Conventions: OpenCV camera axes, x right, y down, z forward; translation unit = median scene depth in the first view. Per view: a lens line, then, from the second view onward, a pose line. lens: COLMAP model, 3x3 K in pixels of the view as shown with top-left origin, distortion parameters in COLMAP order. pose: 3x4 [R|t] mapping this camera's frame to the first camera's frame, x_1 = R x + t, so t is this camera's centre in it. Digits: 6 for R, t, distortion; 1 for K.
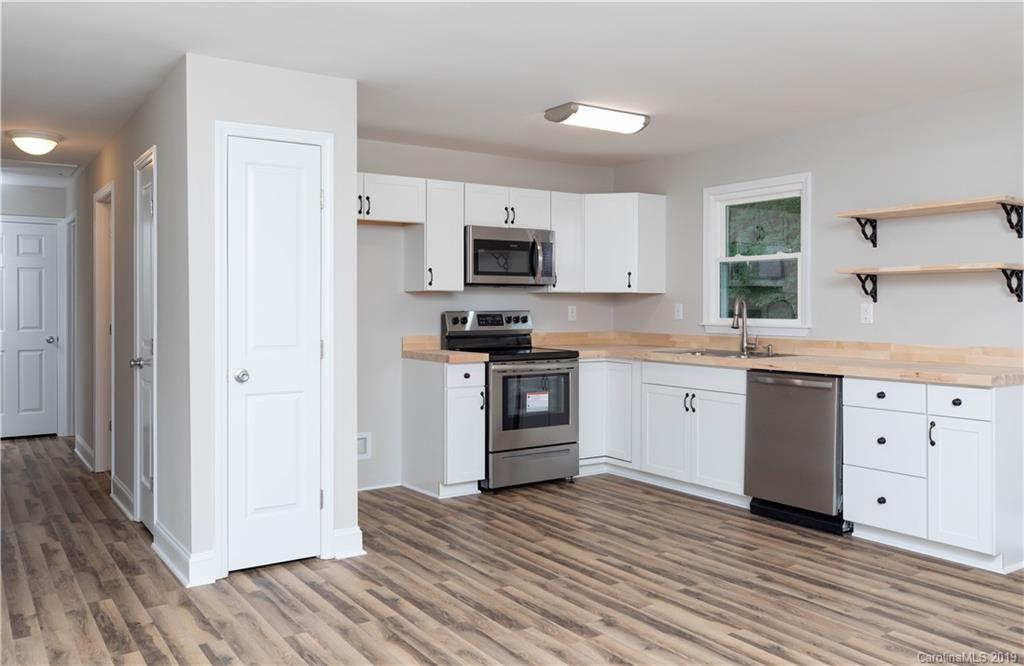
lens RADIAL K [[834.5, 0, 511.7], [0, 834.5, 310.8], [0, 0, 1]] dist [0.005408, 0.003576]
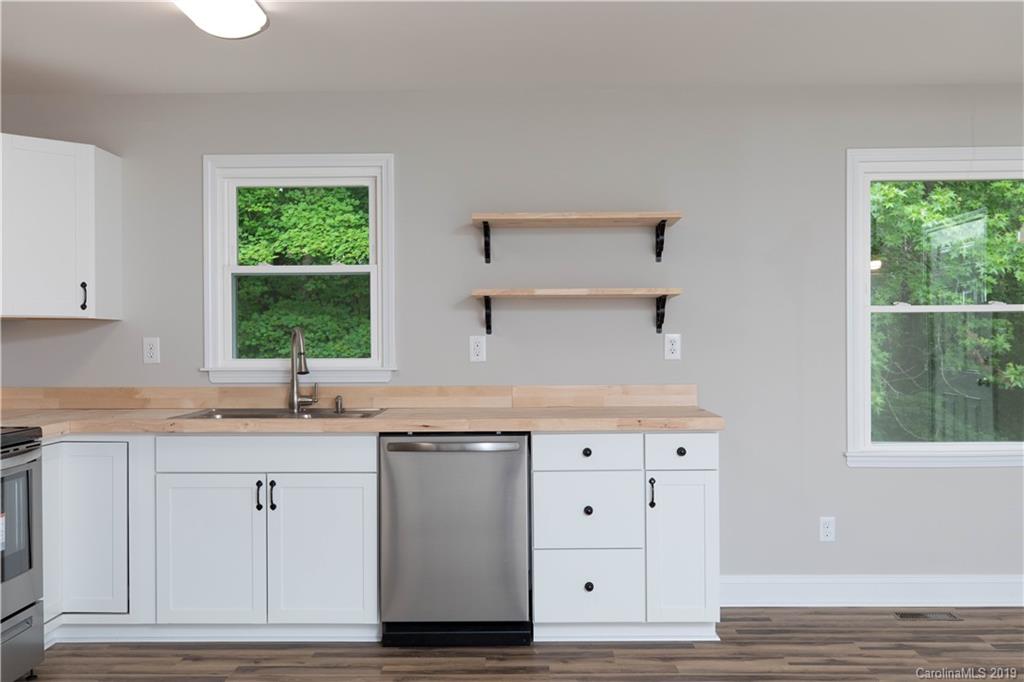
lens RADIAL K [[997.0, 0, 474.1], [0, 997.0, 344.8], [0, 0, 1]] dist [-0.003422, 0.005440]
pose [[0.567574, -0.008490, 0.823278, -0.331042], [0.011476, 0.999931, 0.002401, -0.002519], [-0.823242, 0.008085, 0.567633, 0.481573]]
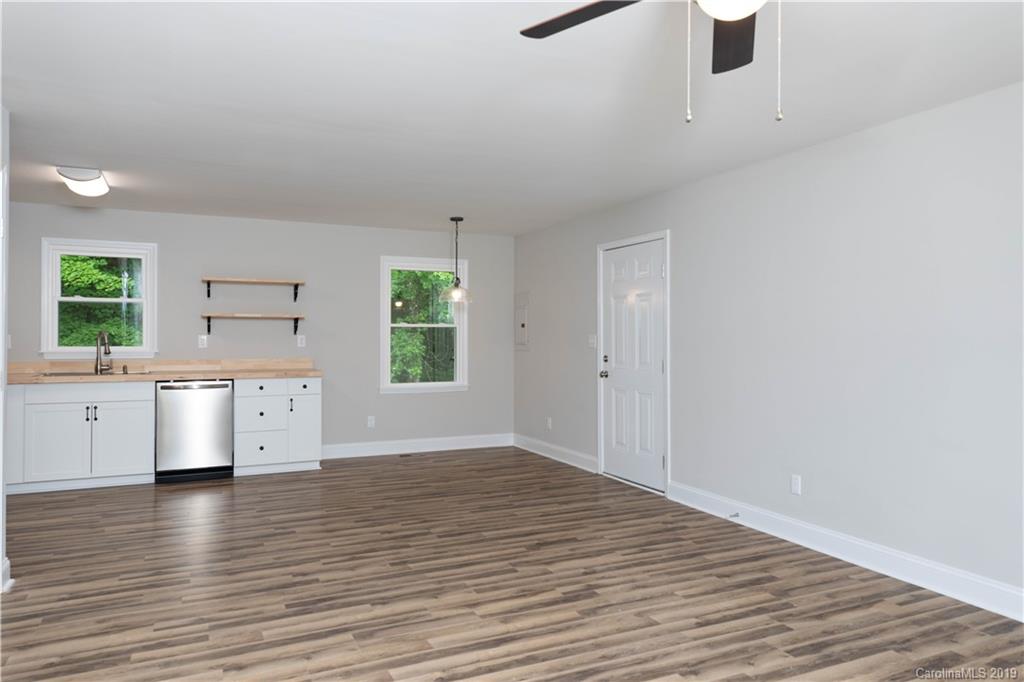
lens RADIAL K [[716.5, 0, 508.1], [0, 716.5, 331.6], [0, 0, 1]] dist [0.063427, -0.000324]
pose [[0.133732, 0.008083, 0.990985, -0.852127], [0.005609, 0.999945, -0.008913, -0.000188], [-0.991002, 0.006750, 0.133679, 0.246784]]
